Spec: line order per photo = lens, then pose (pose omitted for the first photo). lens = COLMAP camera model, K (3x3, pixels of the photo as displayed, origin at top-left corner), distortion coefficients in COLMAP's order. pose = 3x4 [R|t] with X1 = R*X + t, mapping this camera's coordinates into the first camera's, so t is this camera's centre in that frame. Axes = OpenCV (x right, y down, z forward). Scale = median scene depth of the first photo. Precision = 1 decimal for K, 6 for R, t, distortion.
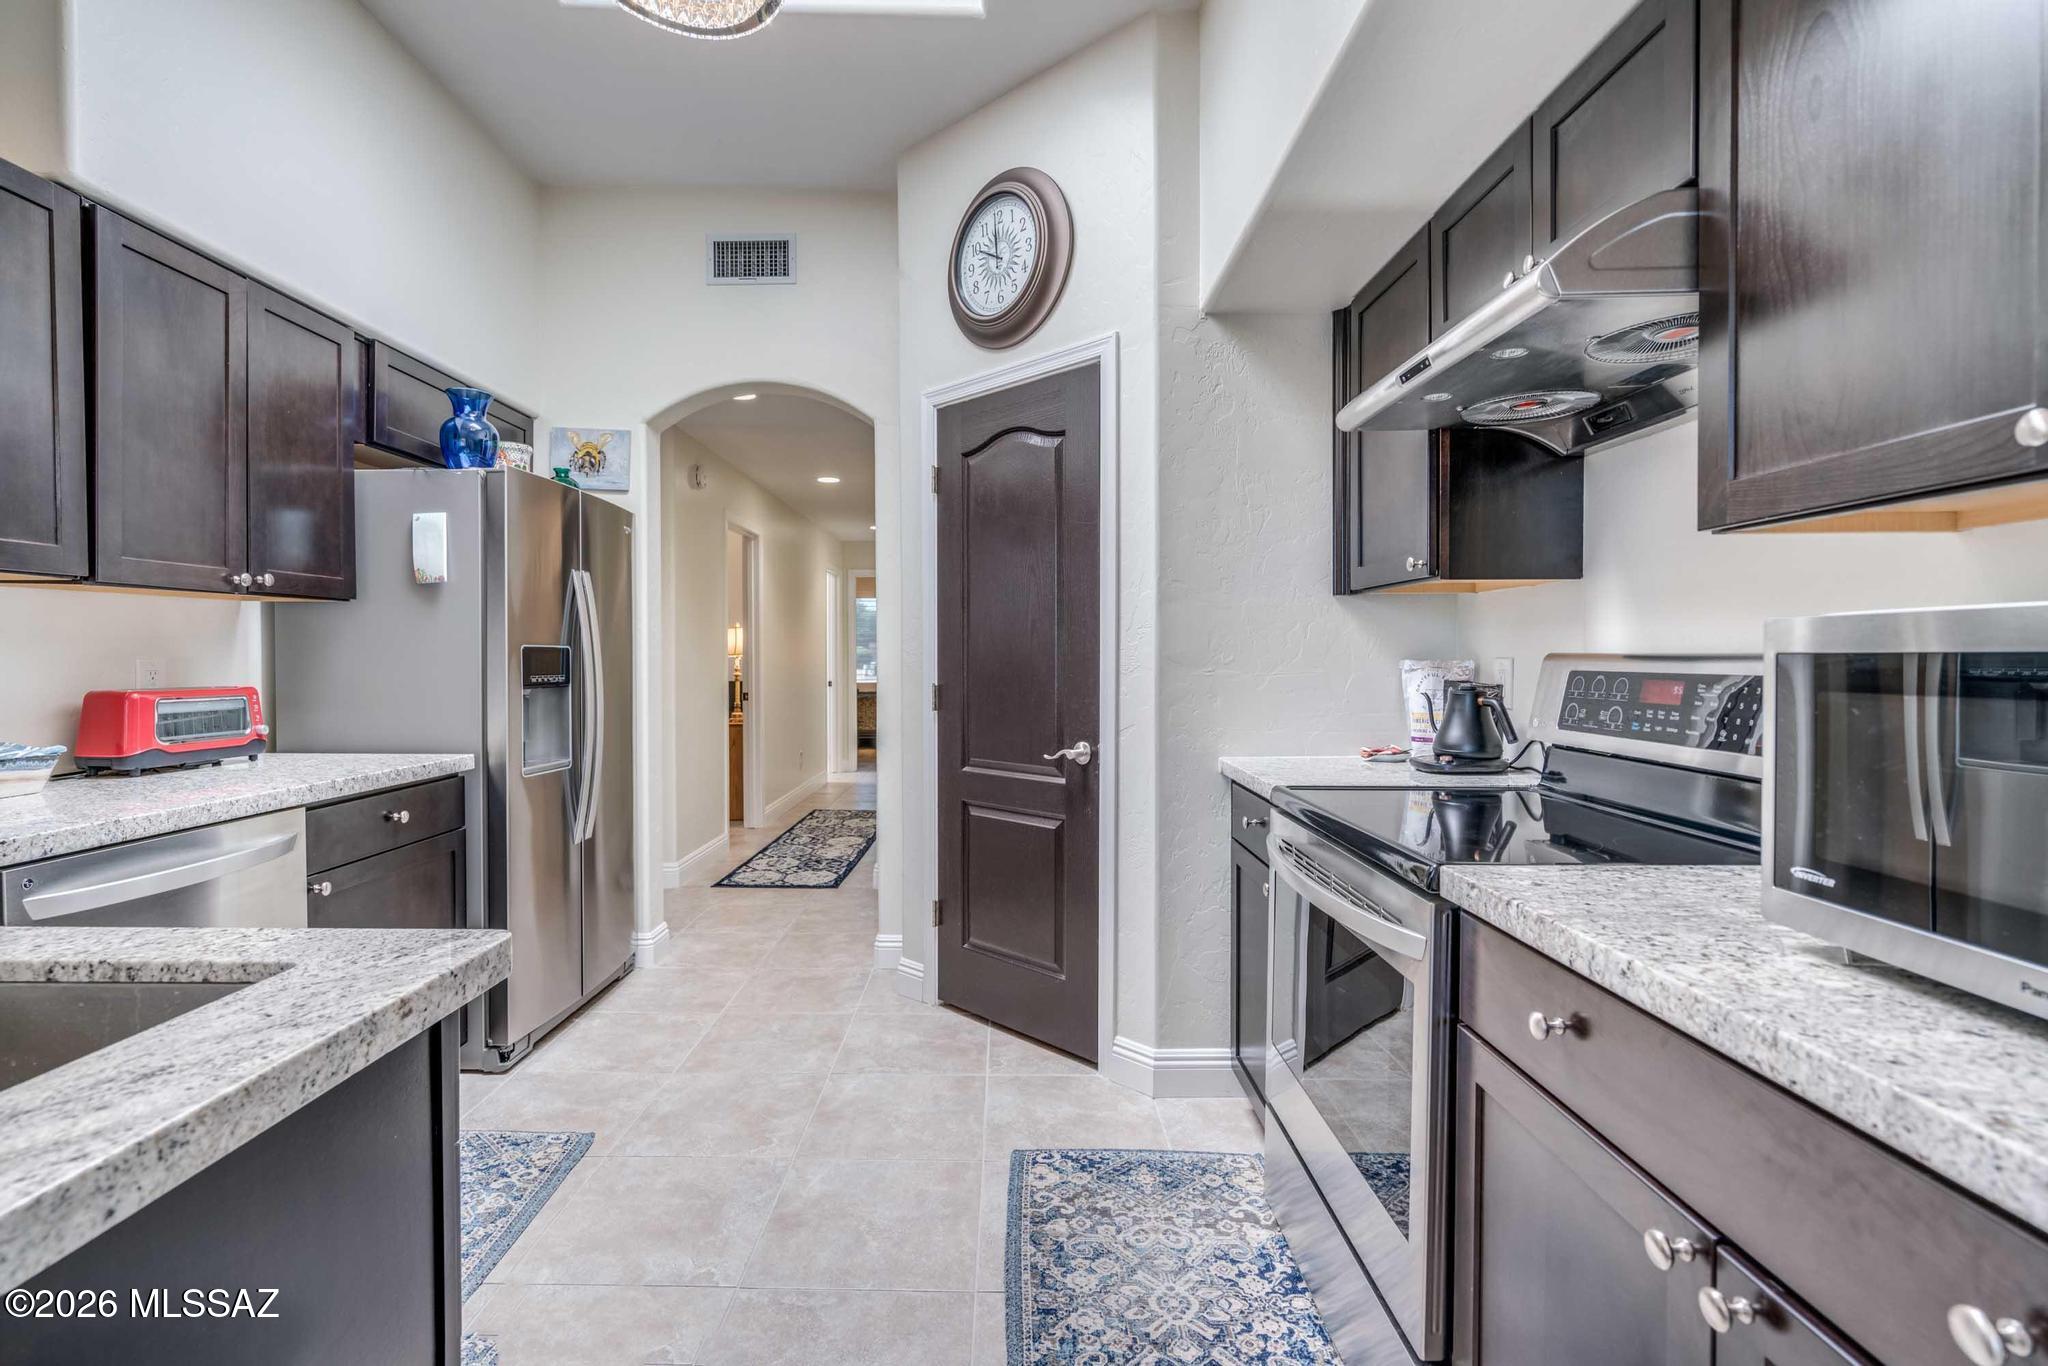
lens RADIAL K [[929.6, 0, 1000.5], [0, 929.6, 657.0], [0, 0, 1]] dist [-0.007208, 0.002902]
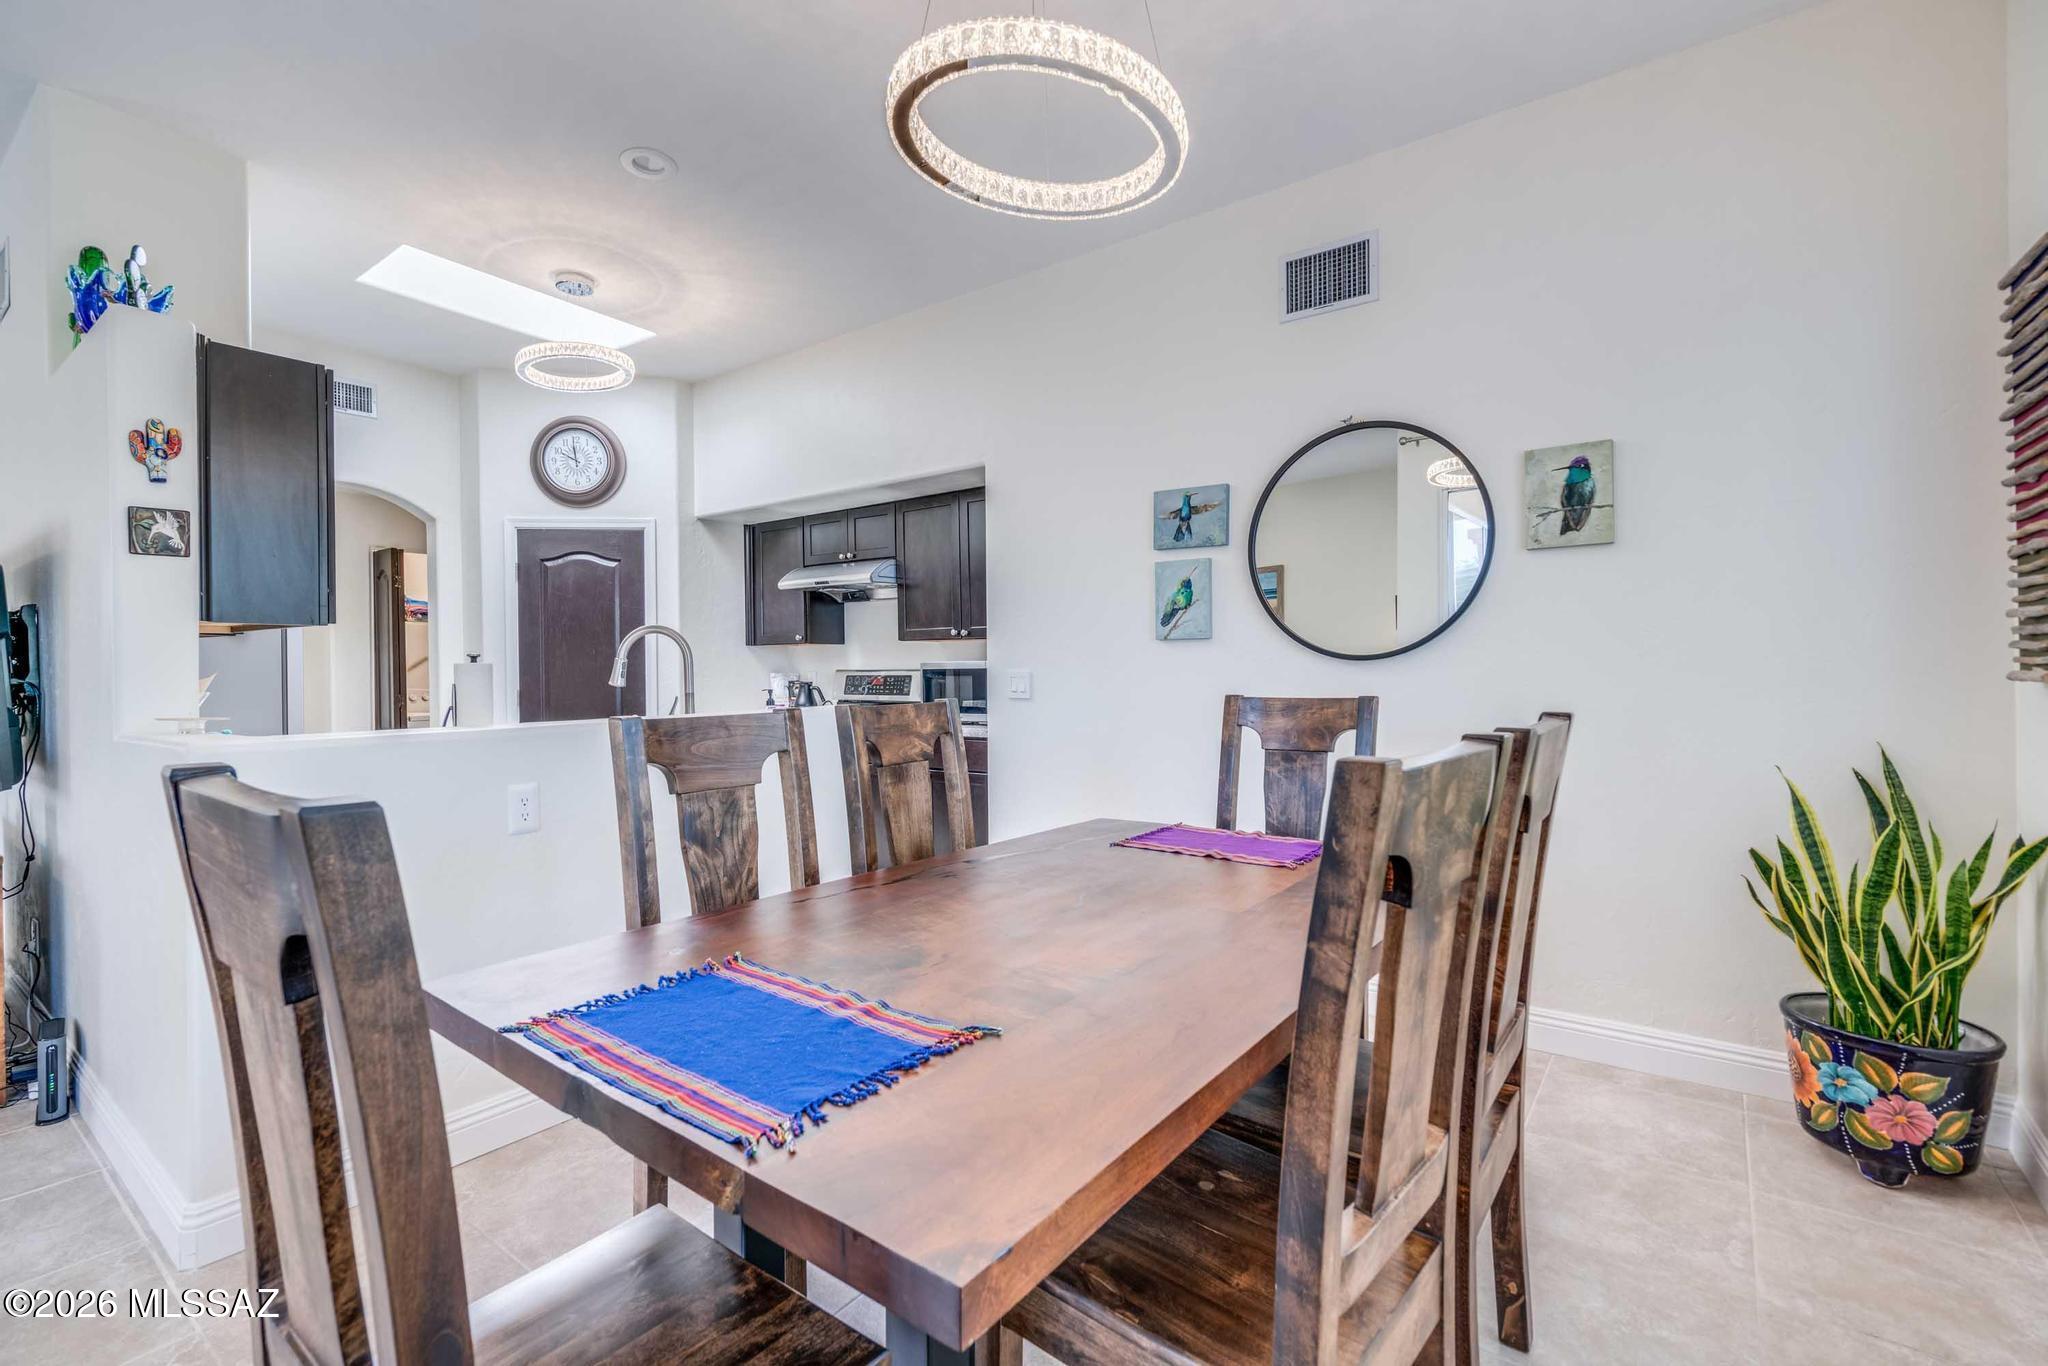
lens RADIAL K [[920.7, 0, 1009.3], [0, 920.7, 681.6], [0, 0, 1]] dist [-0.008107, 0.001041]
pose [[0.586582, -0.016149, 0.809729, -1.054741], [0.012846, 0.999861, 0.010634, 0.007532], [-0.809788, 0.004164, 0.586708, -0.839973]]
